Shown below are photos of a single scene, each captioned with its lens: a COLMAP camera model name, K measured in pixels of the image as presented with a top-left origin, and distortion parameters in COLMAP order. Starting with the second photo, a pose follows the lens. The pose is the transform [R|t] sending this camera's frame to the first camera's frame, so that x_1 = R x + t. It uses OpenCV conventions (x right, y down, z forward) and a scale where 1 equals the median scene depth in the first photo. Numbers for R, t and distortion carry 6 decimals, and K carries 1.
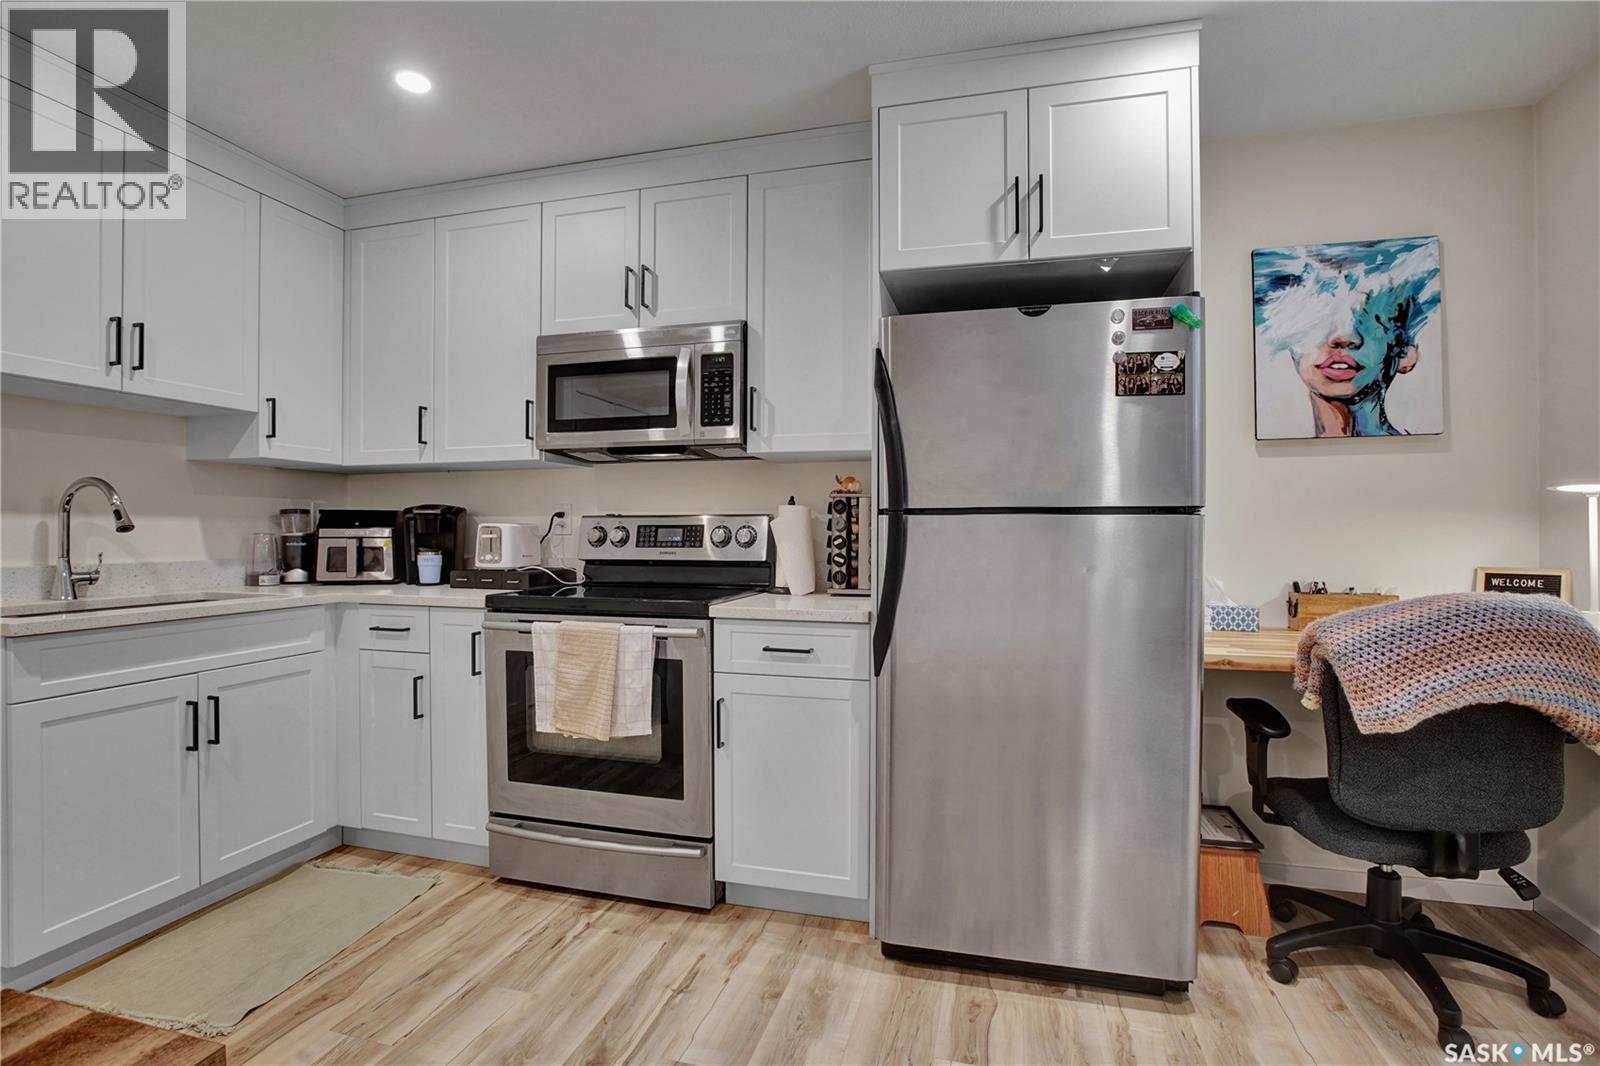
lens RADIAL K [[769.7, 0, 800.0], [0, 769.7, 533.0], [0, 0, 1]] dist [-0.058073, 0.026342]
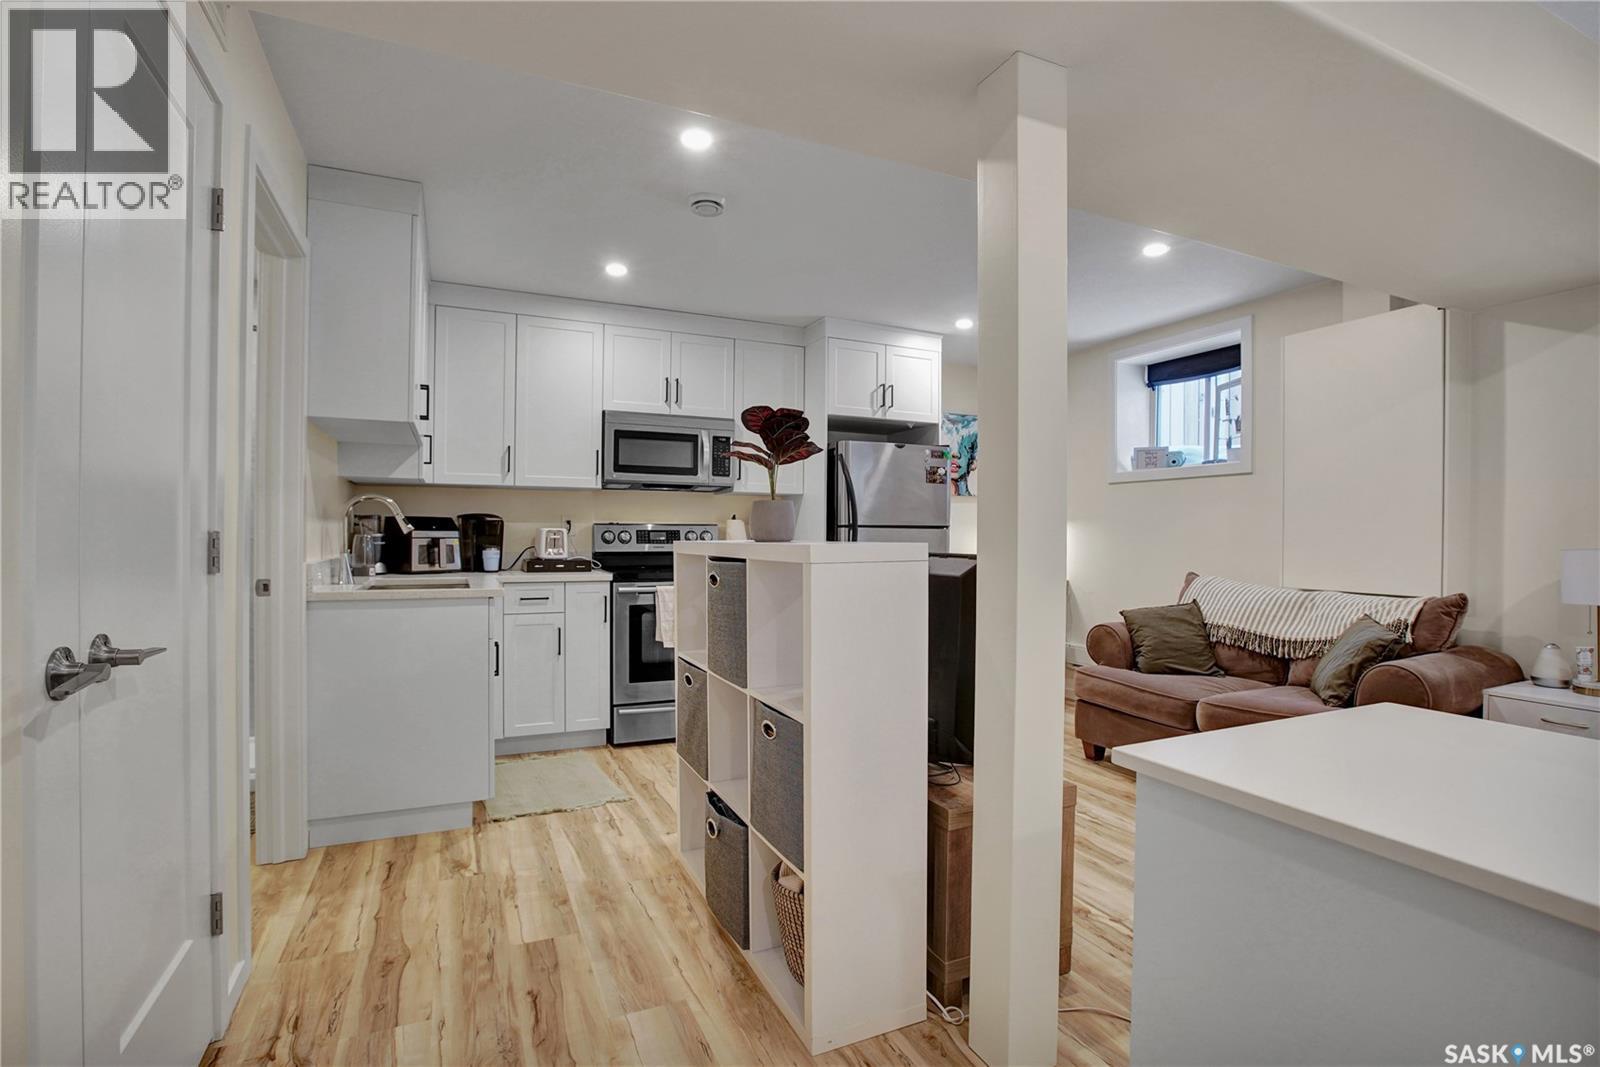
lens RADIAL K [[769.7, 0, 800.0], [0, 769.7, 533.5], [0, 0, 1]] dist [-0.058073, 0.026342]
pose [[0.766018, 0.002628, 0.642814, -1.137380], [-0.003715, 0.999993, 0.000339, -0.005472], [-0.642809, -0.002648, 0.766022, -0.515551]]
